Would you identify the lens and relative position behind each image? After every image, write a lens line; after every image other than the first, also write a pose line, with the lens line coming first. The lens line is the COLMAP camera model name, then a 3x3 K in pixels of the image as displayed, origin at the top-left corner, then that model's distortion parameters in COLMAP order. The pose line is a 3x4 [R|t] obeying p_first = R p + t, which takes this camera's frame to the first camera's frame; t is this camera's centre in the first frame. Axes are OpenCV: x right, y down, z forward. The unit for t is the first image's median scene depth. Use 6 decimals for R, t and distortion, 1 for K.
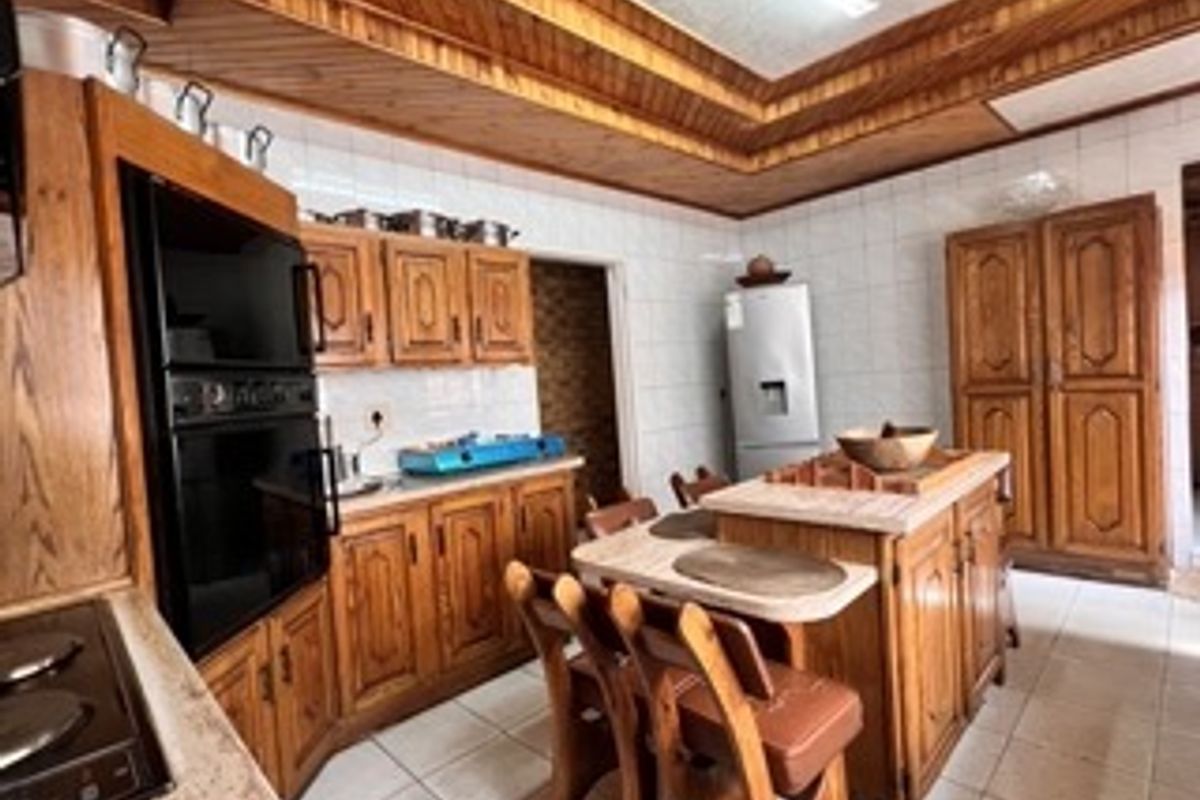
lens RADIAL K [[590.9, 0, 603.3], [0, 590.9, 397.2], [0, 0, 1]] dist [-0.002634, -0.000088]
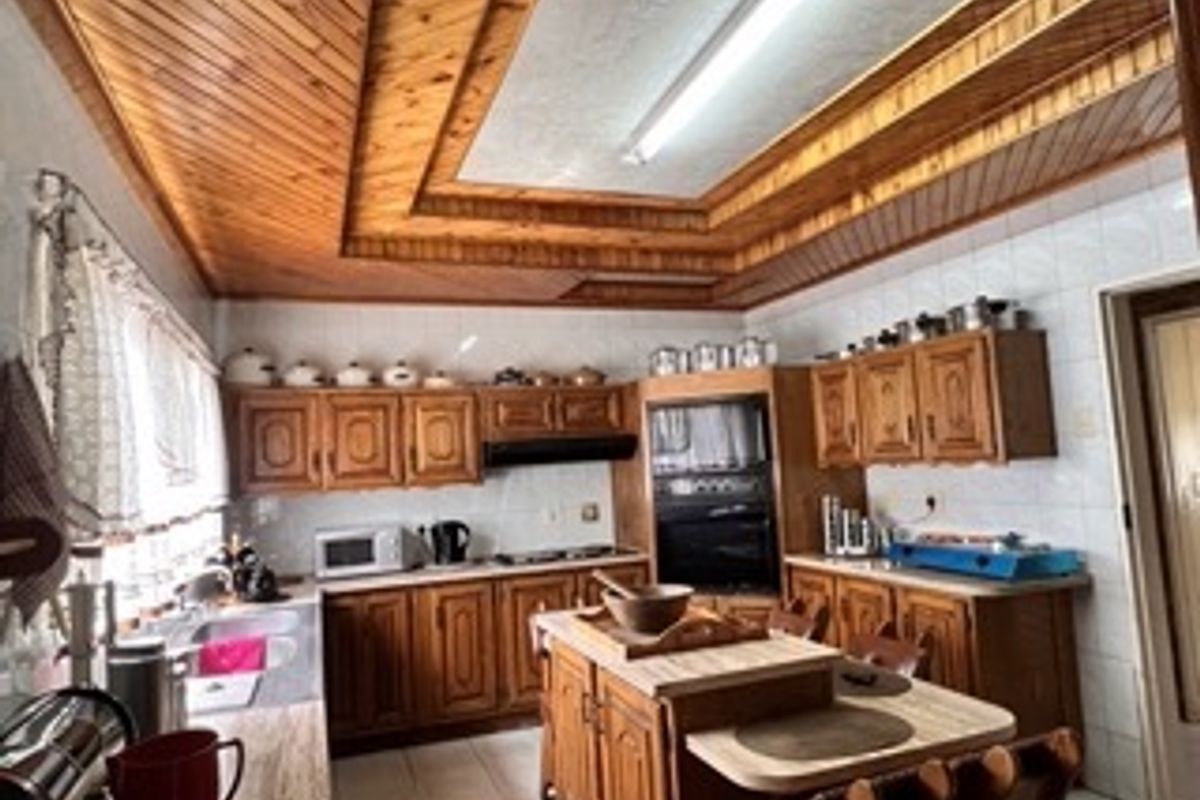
lens RADIAL K [[732.9, 0, 598.5], [0, 732.9, 403.3], [0, 0, 1]] dist [0.057636, 0.000708]
pose [[-0.394540, 0.013950, -0.918773, 1.104718], [0.044167, 0.999017, -0.003798, -0.168301], [0.917817, -0.042078, -0.394768, 0.946761]]
